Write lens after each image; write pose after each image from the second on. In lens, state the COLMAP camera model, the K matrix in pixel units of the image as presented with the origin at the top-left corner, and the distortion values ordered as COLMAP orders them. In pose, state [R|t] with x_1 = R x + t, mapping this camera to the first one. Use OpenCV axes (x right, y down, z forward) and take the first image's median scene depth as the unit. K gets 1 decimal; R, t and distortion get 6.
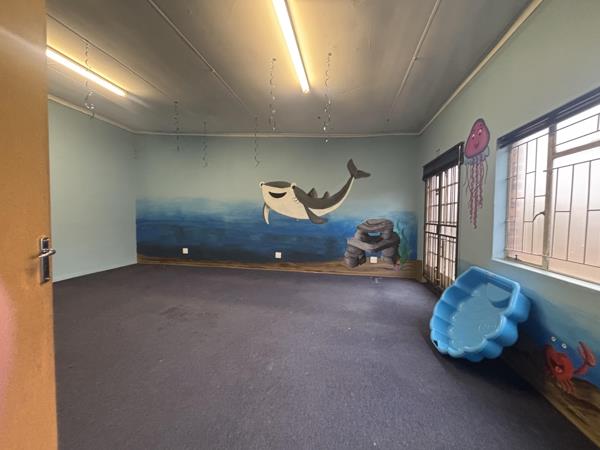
lens RADIAL K [[238.4, 0, 300.0], [0, 238.4, 225.0], [0, 0, 1]] dist [0.000003, 0.000010]
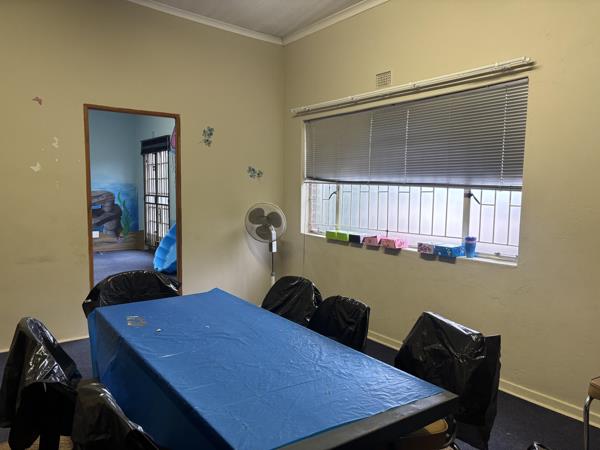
lens RADIAL K [[466.5, 0, 300.0], [0, 466.5, 225.0], [0, 0, 1]] dist [-0.001371, 0.000473]
pose [[0.680543, -0.065683, 0.729758, -0.504179], [0.022665, 0.997384, 0.068634, 0.000640], [-0.732357, -0.030168, 0.680252, -0.879834]]
